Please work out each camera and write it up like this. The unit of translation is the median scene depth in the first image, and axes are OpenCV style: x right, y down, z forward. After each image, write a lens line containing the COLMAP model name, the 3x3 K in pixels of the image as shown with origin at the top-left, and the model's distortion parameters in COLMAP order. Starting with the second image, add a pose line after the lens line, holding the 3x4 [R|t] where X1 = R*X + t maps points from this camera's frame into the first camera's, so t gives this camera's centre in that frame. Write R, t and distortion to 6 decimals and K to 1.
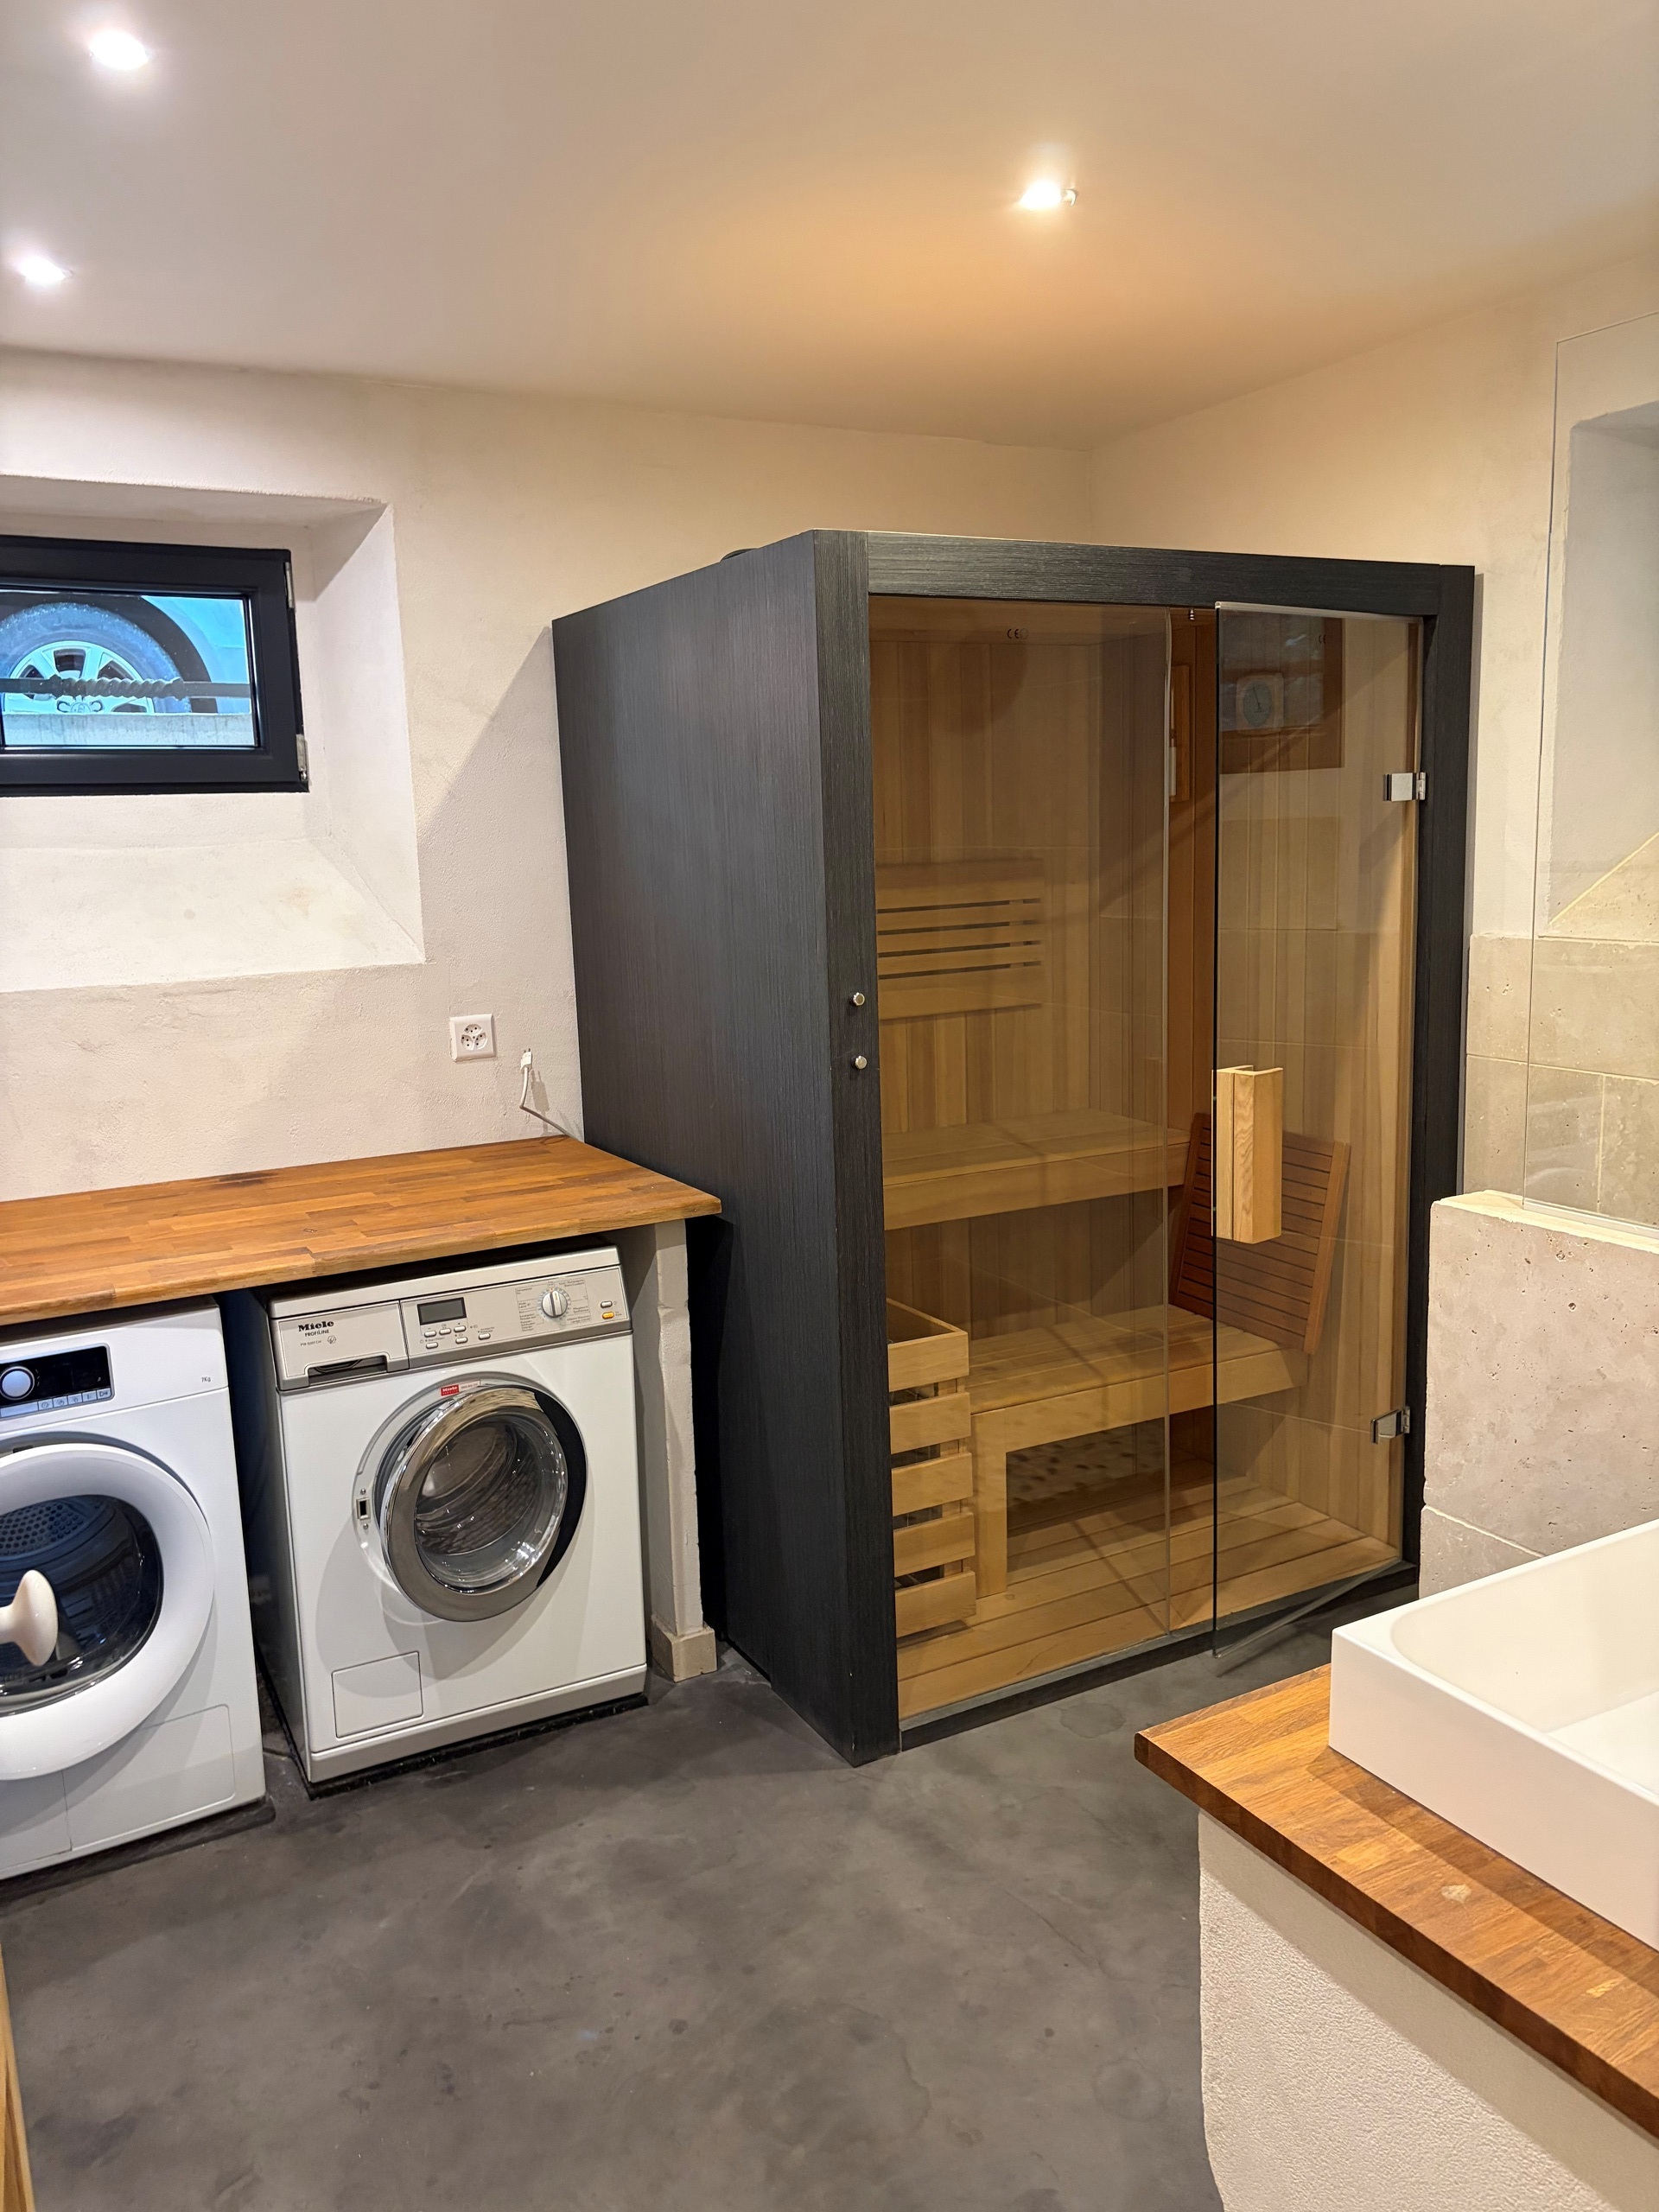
lens RADIAL K [[1678.1, 0, 818.5], [0, 1678.1, 1106.3], [0, 0, 1]] dist [0.017046, 0.002514]
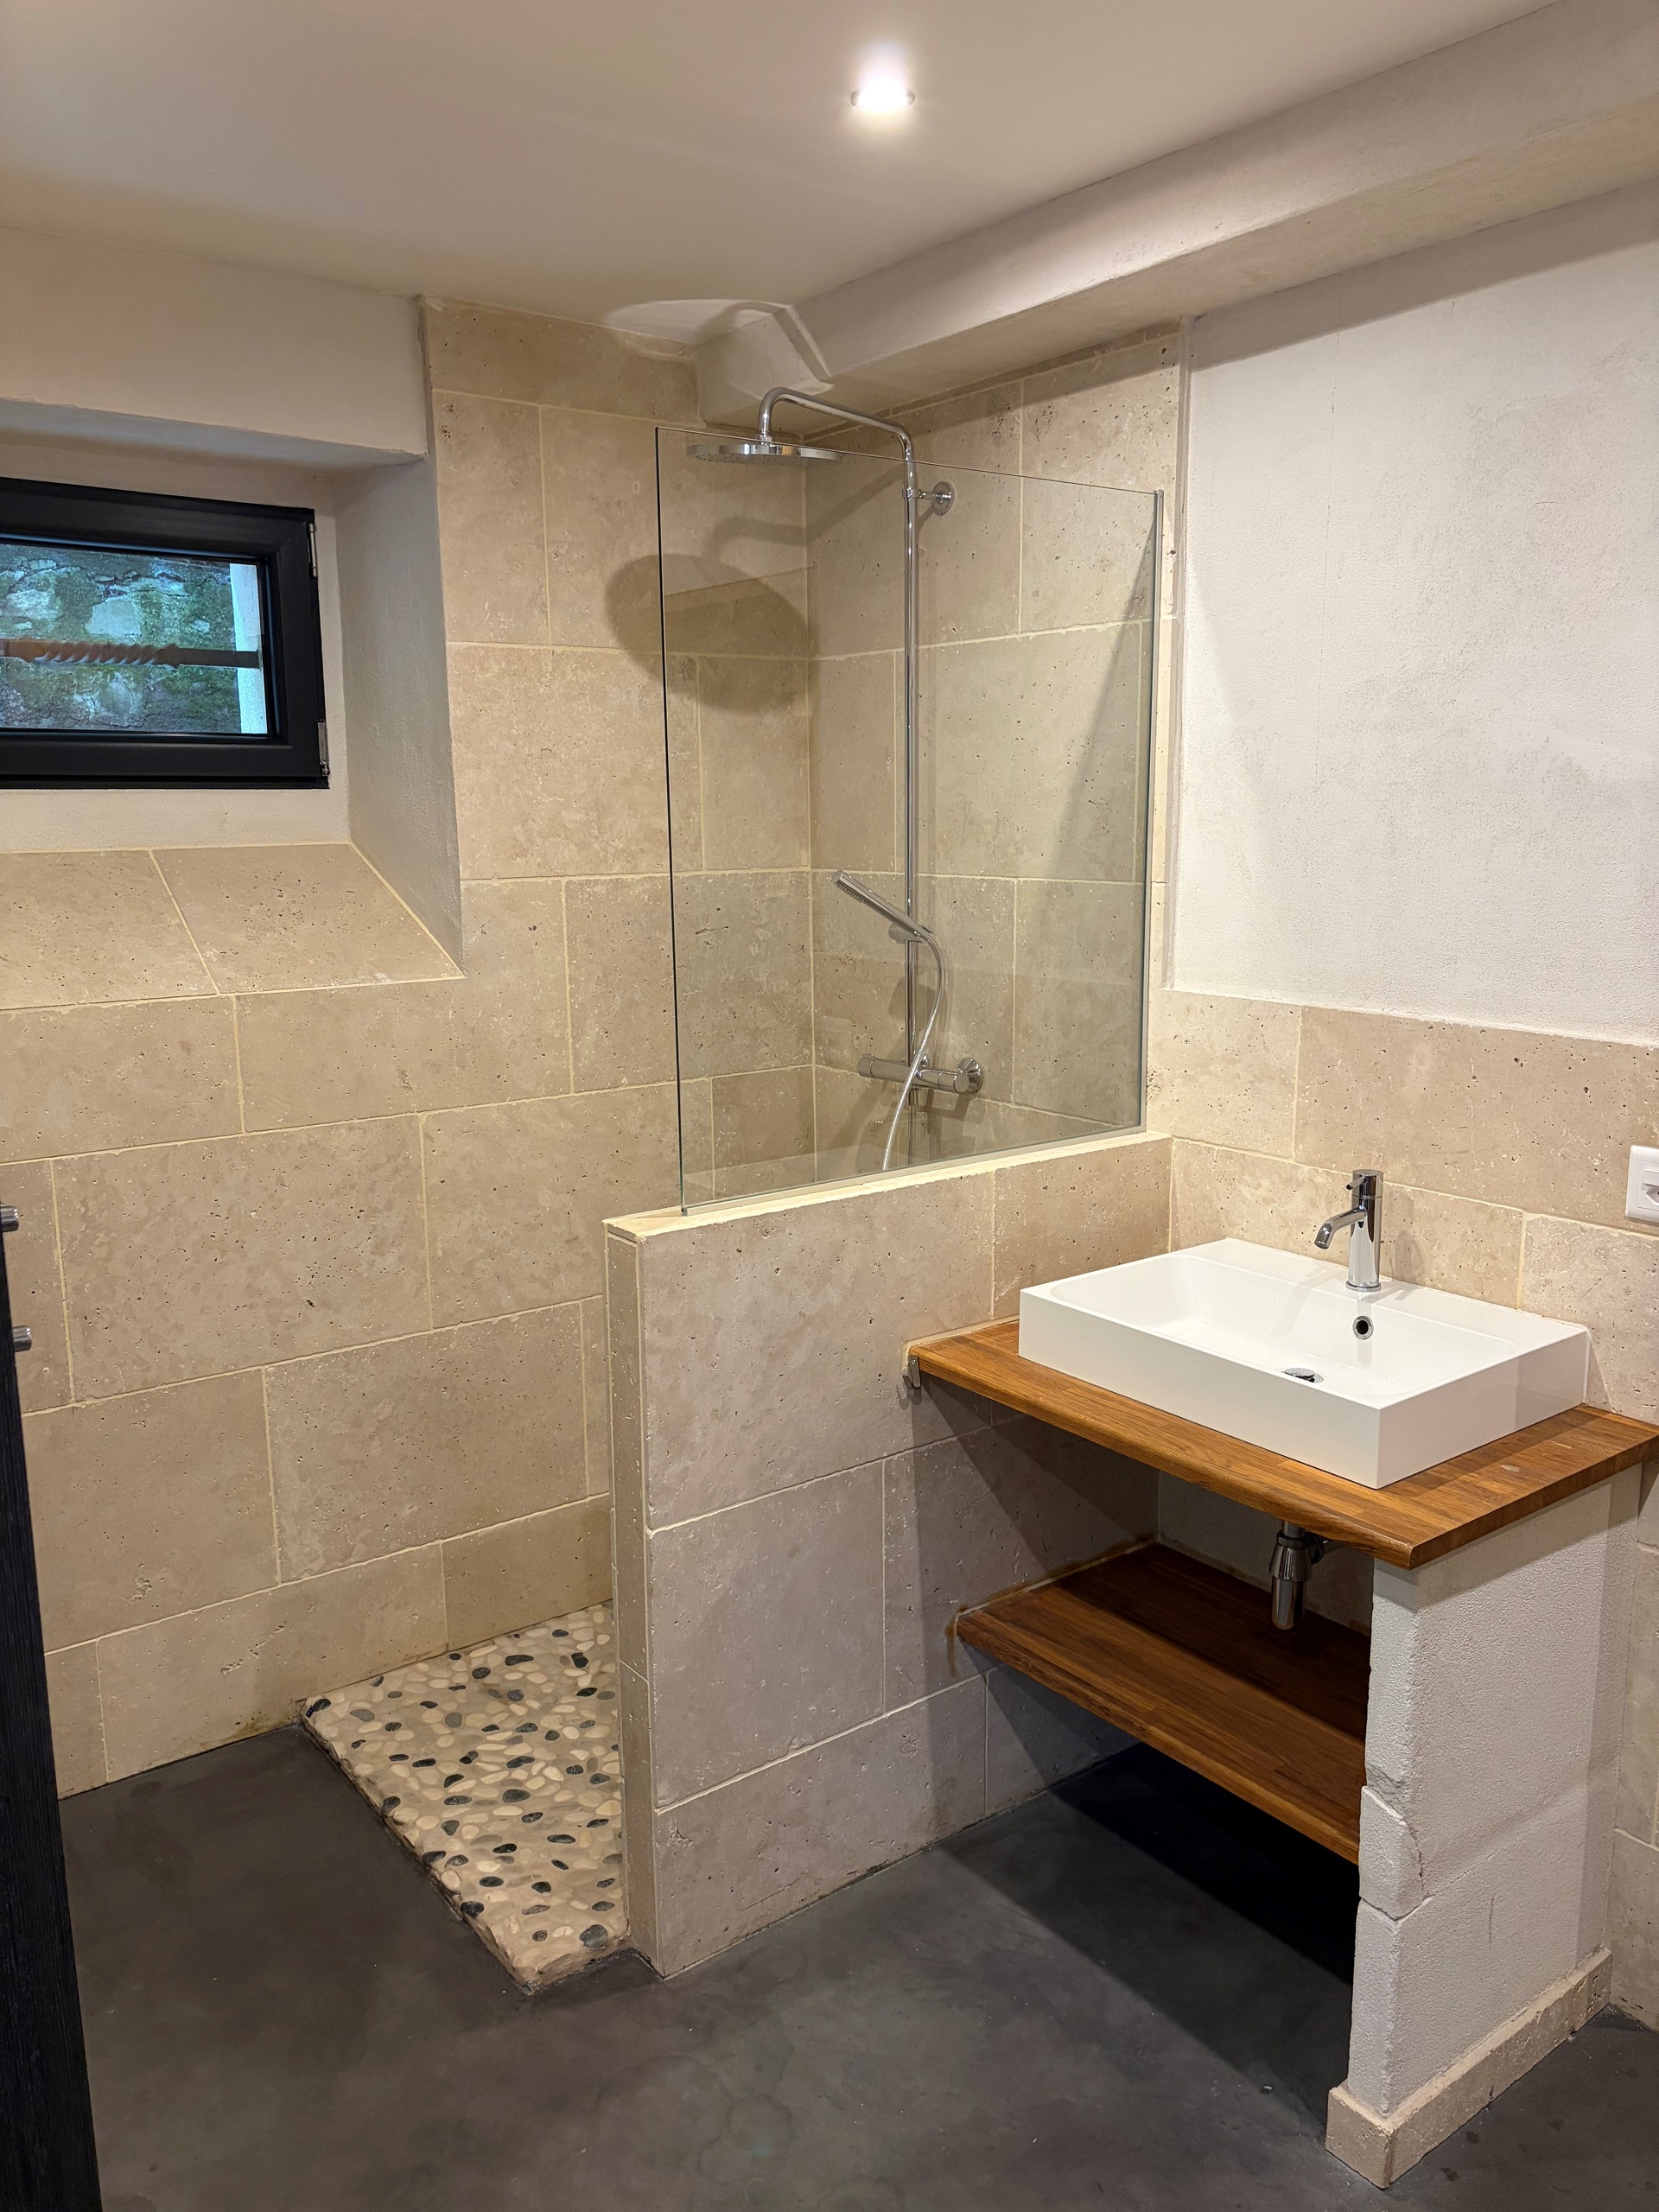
lens RADIAL K [[1678.1, 0, 817.8], [0, 1678.1, 1103.5], [0, 0, 1]] dist [0.017046, 0.002514]
pose [[-0.132981, -0.150880, 0.979567, -0.662201], [0.185665, 0.967056, 0.174158, -0.186480], [-0.973573, 0.205031, -0.100587, 1.023047]]
